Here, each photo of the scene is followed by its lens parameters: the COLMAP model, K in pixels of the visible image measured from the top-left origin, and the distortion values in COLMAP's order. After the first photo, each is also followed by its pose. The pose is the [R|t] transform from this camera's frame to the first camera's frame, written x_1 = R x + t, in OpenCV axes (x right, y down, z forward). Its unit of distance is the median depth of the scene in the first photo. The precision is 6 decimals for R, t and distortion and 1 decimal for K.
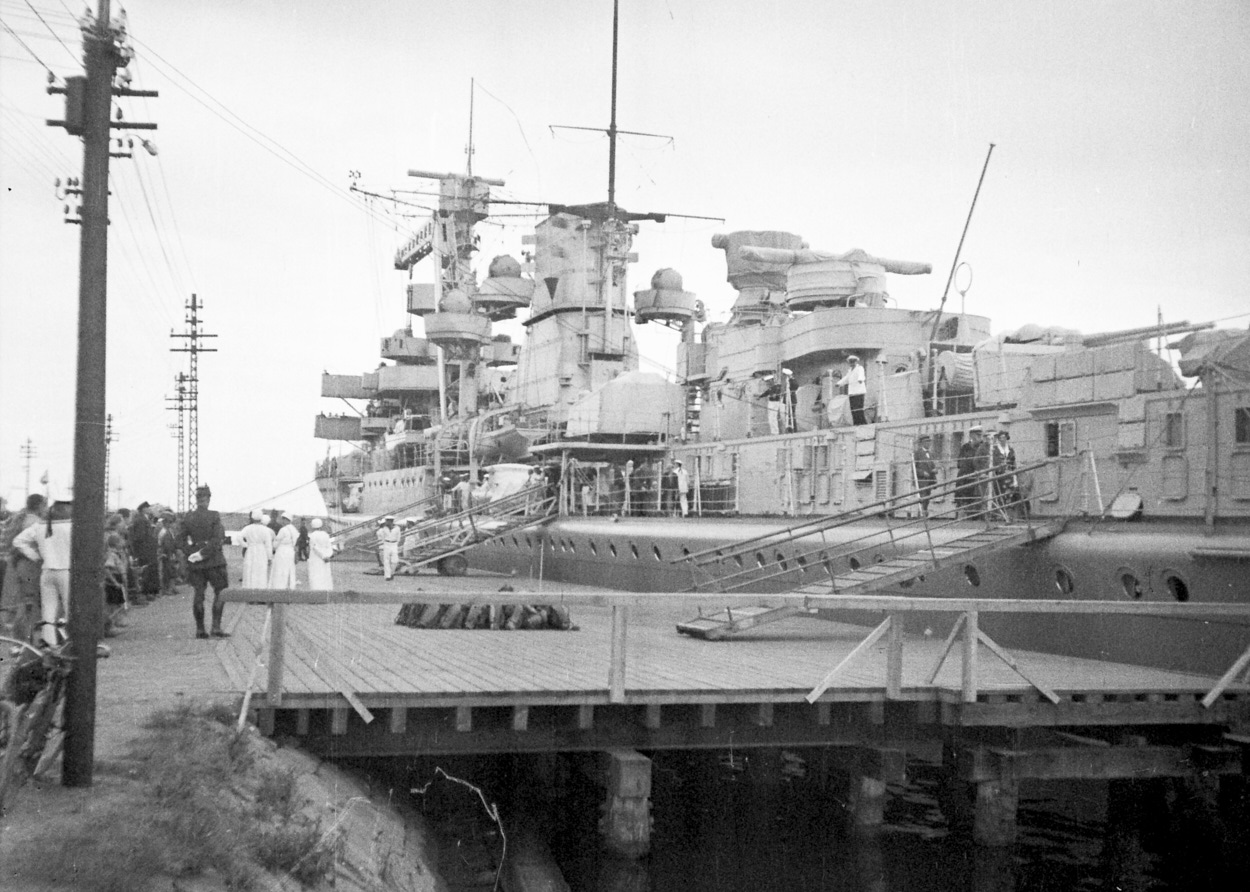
lens RADIAL K [[1547.0, 0, 625.3], [0, 1547.0, 446.3], [0, 0, 1]] dist [0.011812, 0.000000]
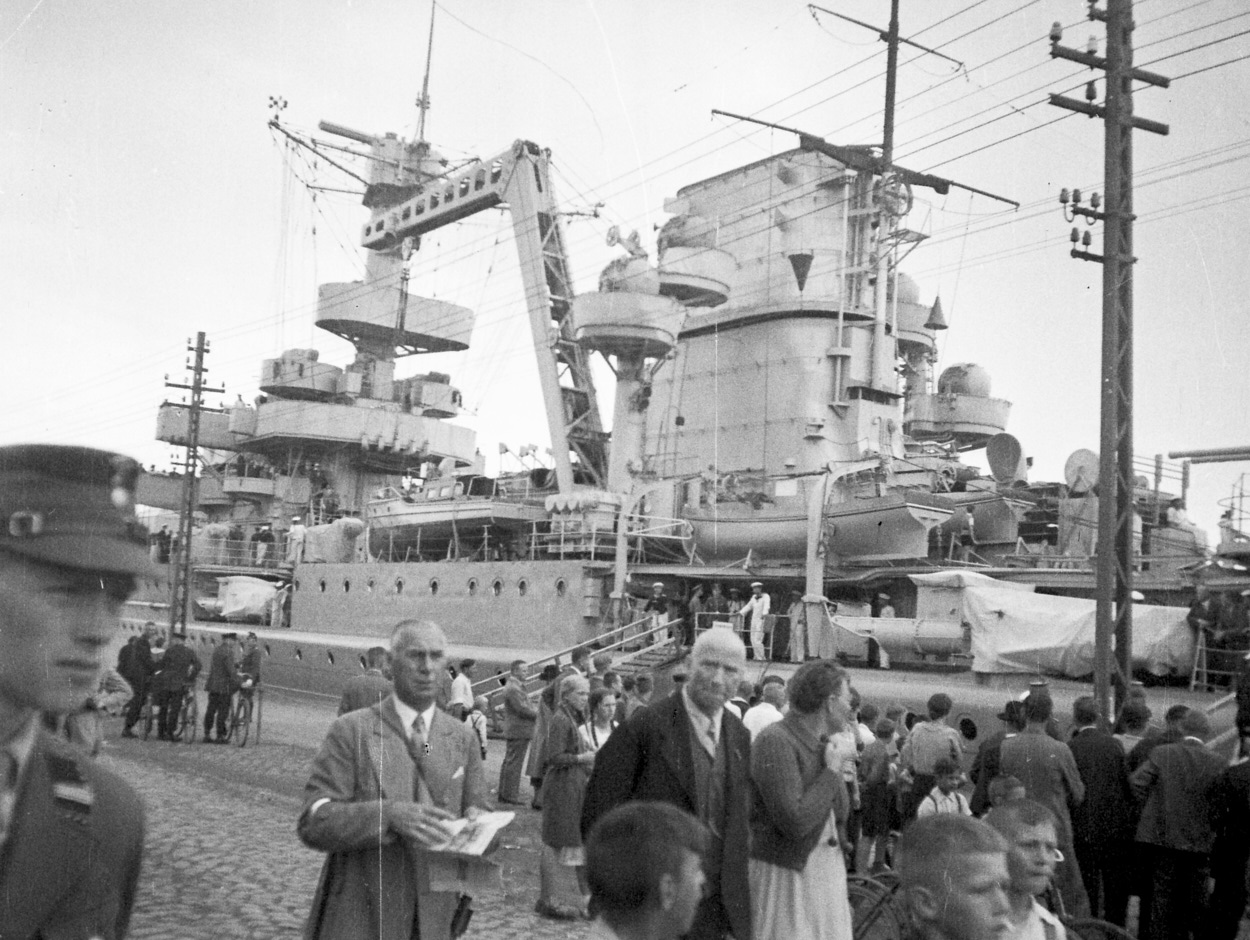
lens RADIAL K [[1421.3, 0, 625.1], [0, 1421.3, 470.2], [0, 0, 1]] dist [0.004850, 0.000000]
pose [[0.946144, 0.076934, 0.314473, -0.272909], [-0.058938, 0.996054, -0.066355, 0.013303], [-0.318337, 0.044247, 0.946944, 0.499585]]
